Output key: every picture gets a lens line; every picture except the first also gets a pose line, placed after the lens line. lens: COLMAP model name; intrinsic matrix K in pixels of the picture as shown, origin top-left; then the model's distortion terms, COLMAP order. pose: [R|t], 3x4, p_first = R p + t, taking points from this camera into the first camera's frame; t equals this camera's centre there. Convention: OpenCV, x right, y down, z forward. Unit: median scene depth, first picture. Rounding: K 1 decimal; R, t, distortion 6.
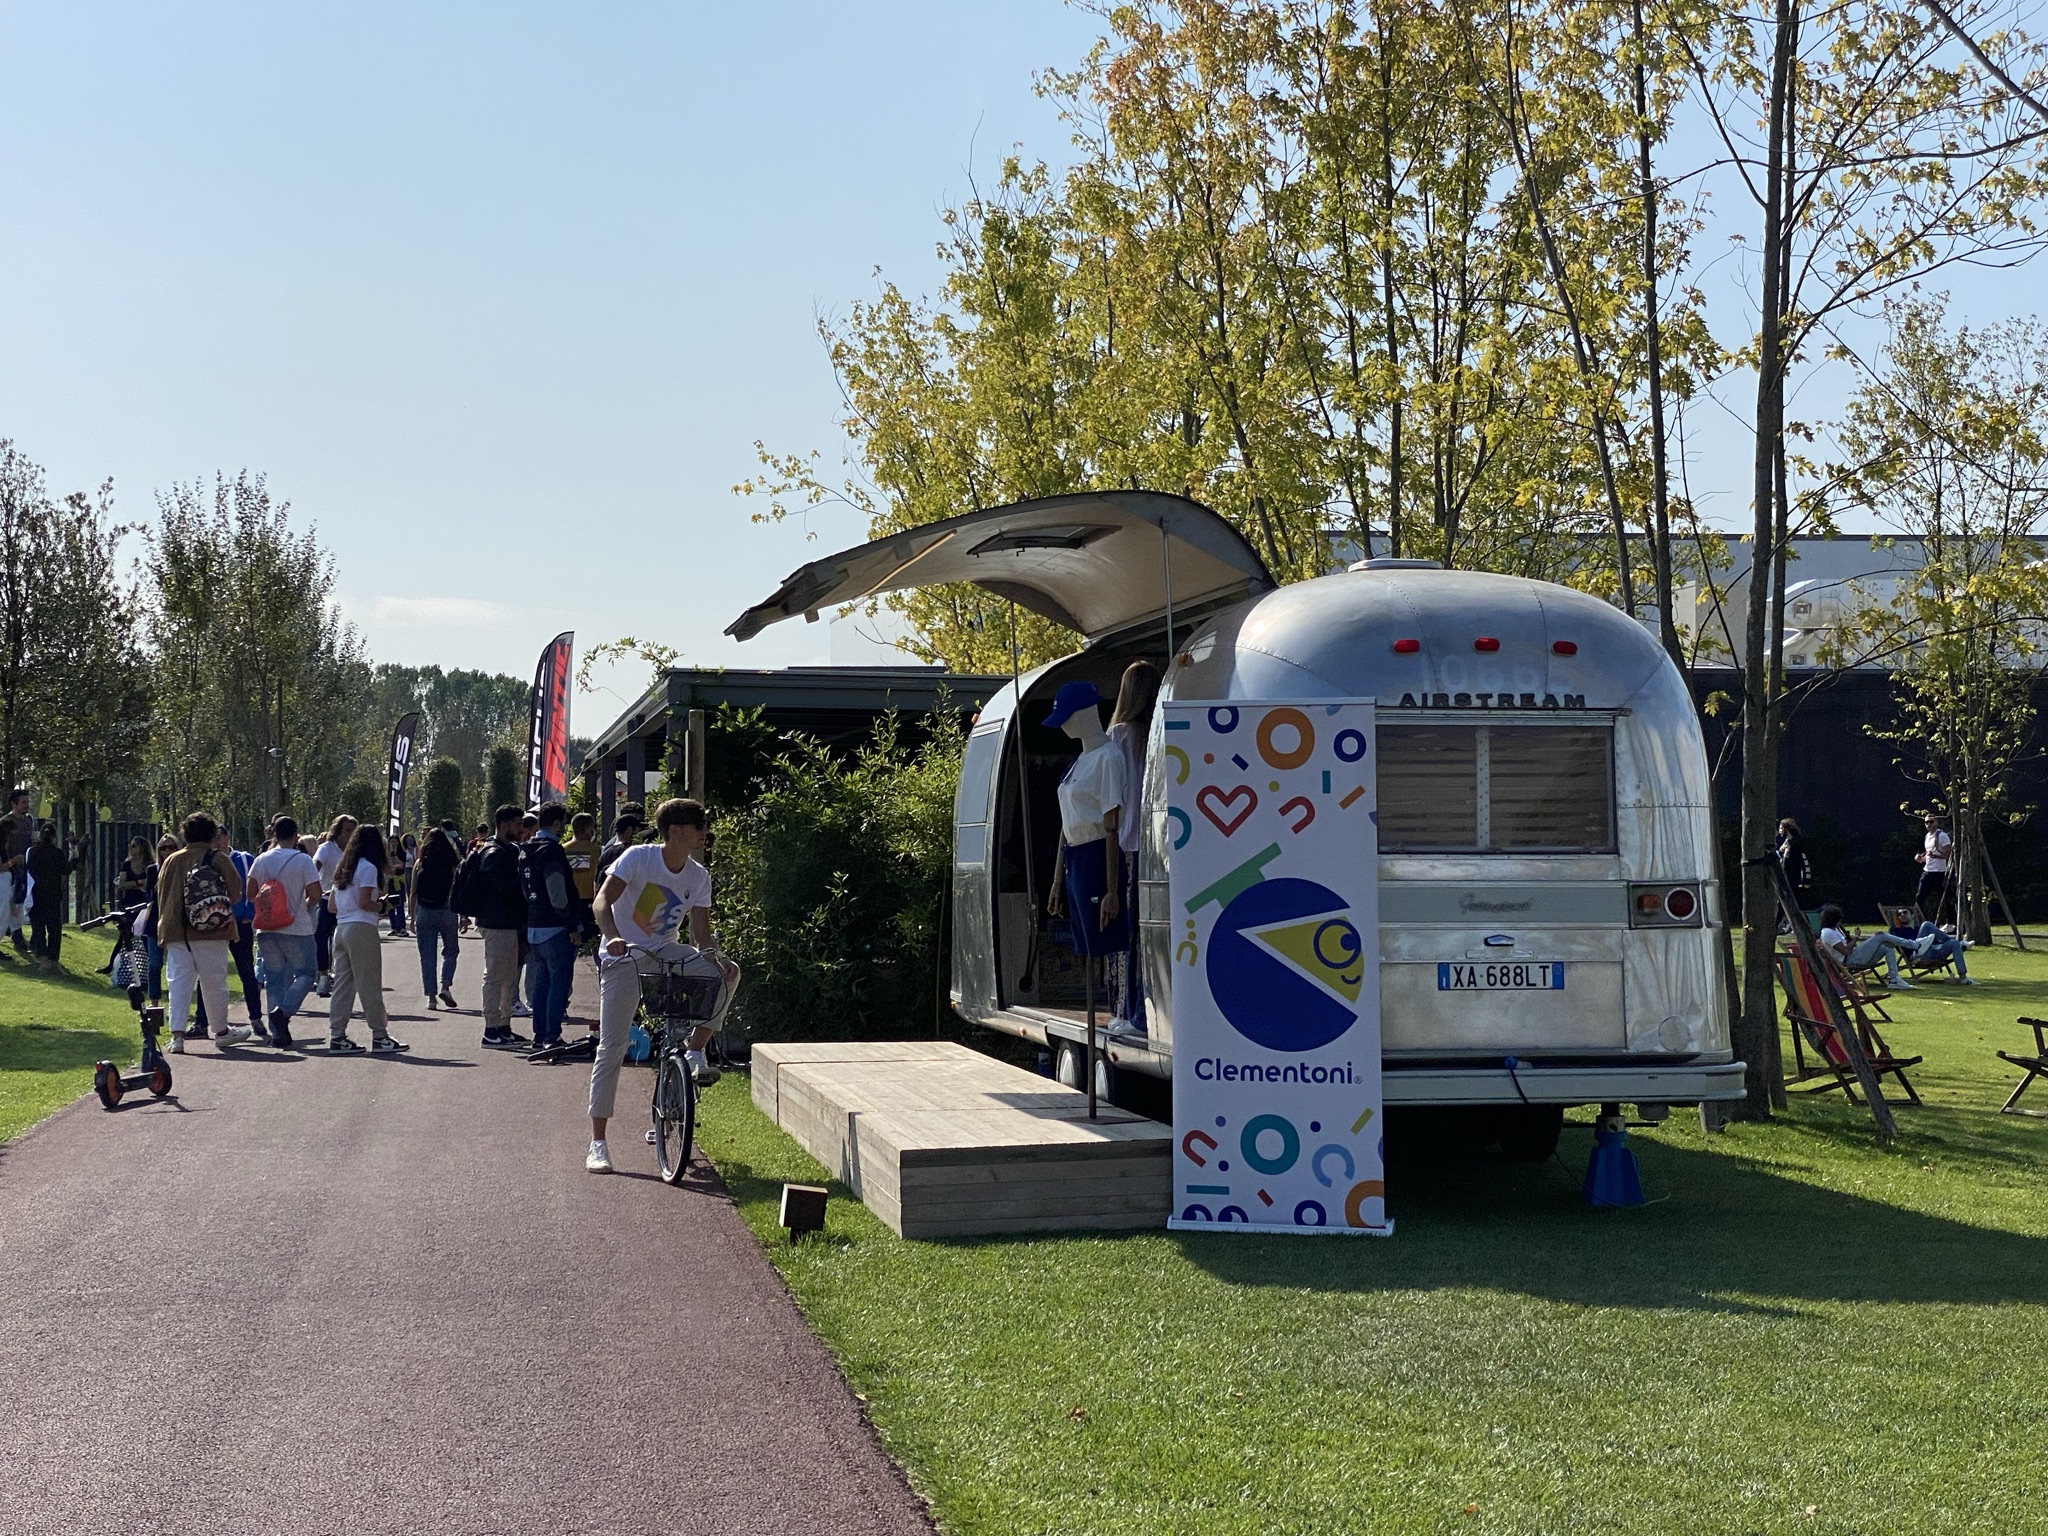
lens RADIAL K [[3382.6, 0, 1024.0], [0, 3382.6, 768.0], [0, 0, 1]] dist [0.025240, 0.063145]
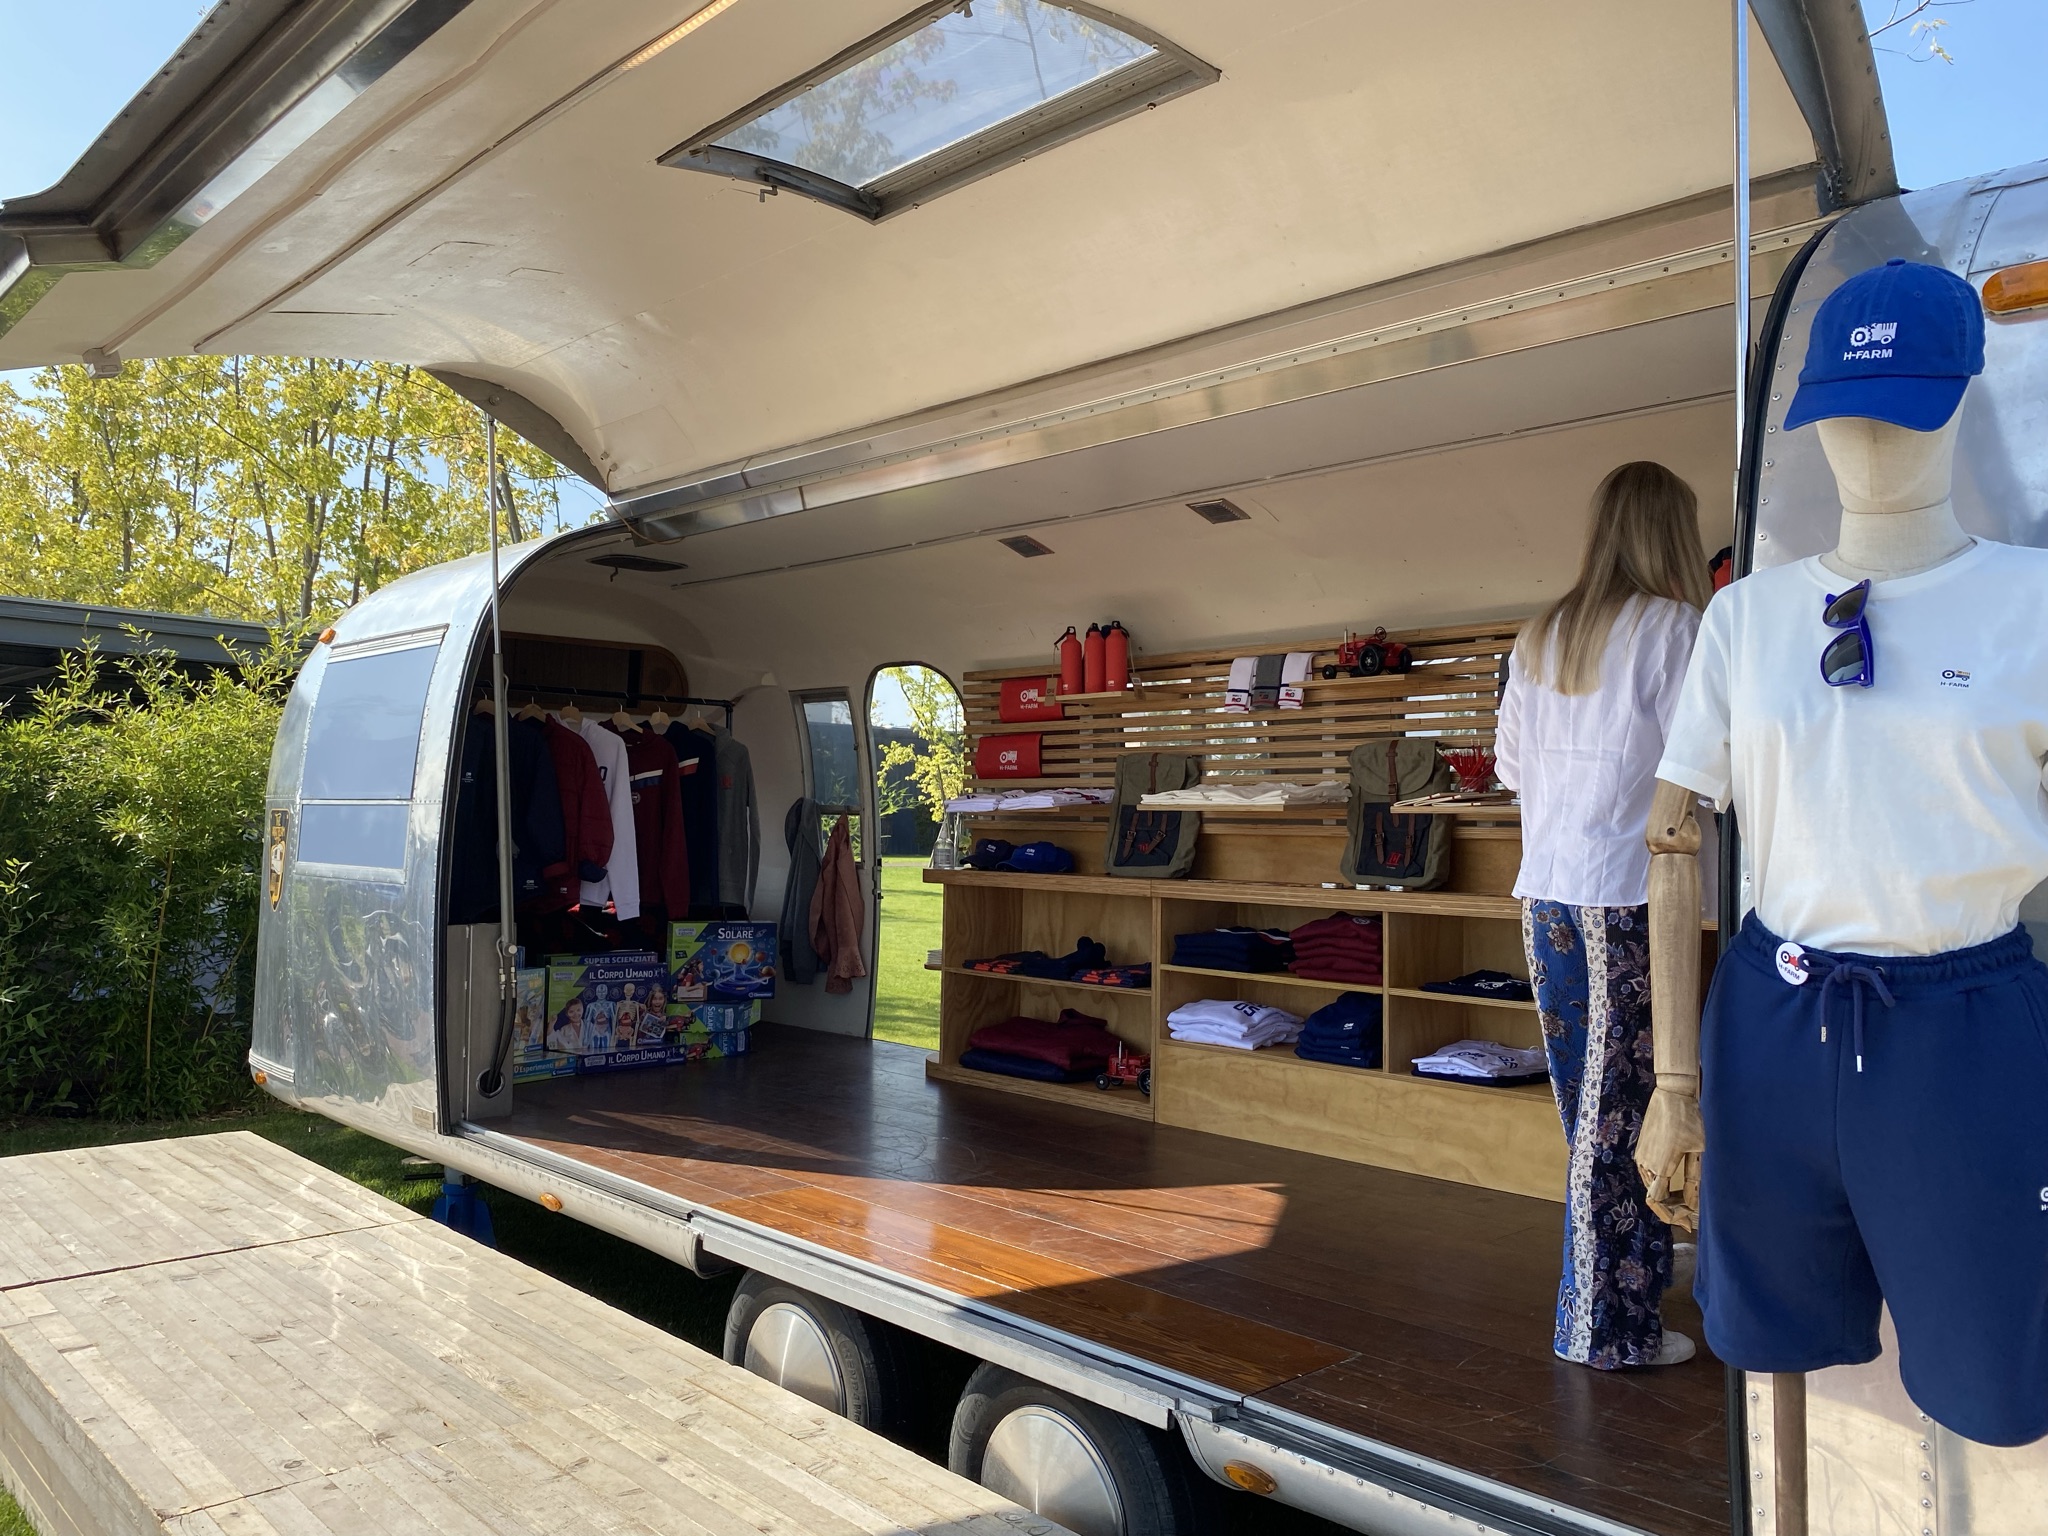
lens RADIAL K [[1705.9, 0, 1158.2], [0, 1705.9, 690.2], [0, 0, 1]] dist [0.005348, 0.005918]
pose [[0.821732, 0.055233, 0.567192, -0.101486], [-0.026637, 0.997927, -0.058587, 0.016402], [-0.569252, 0.033035, 0.821499, 0.961570]]
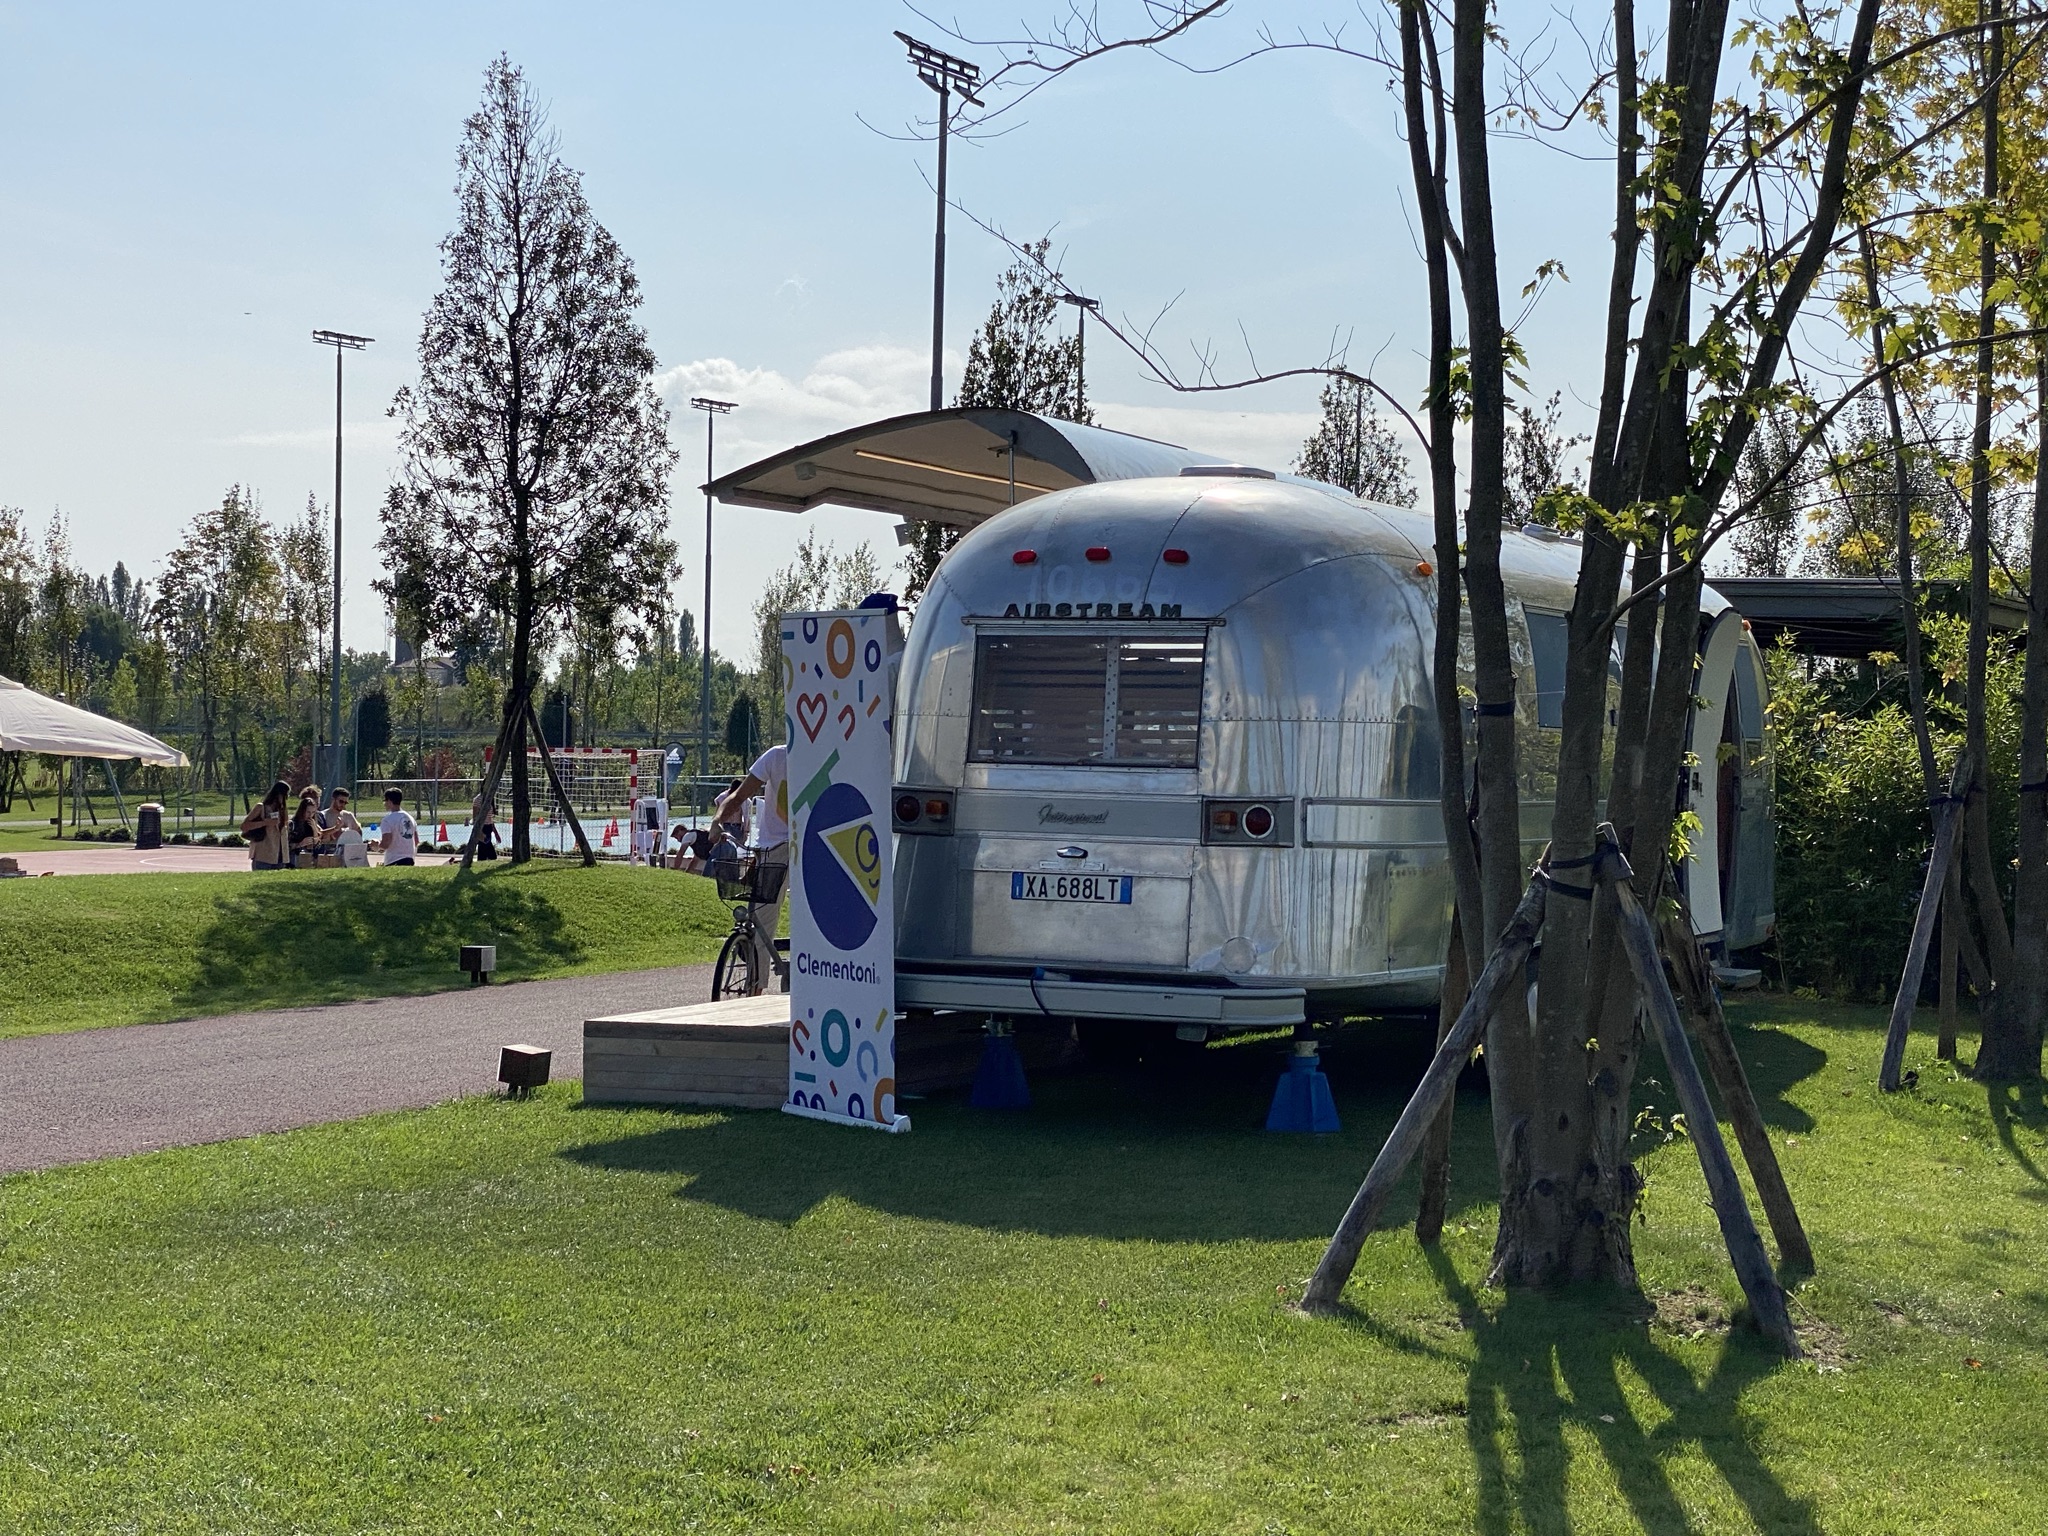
lens RADIAL K [[3382.6, 0, 1024.0], [0, 3382.6, 768.0], [0, 0, 1]] dist [0.025240, 0.063145]
pose [[0.812143, 0.023021, -0.583004, 0.705820], [-0.005878, 0.999493, 0.031279, -0.004774], [0.583429, -0.021976, 0.811867, 0.183472]]
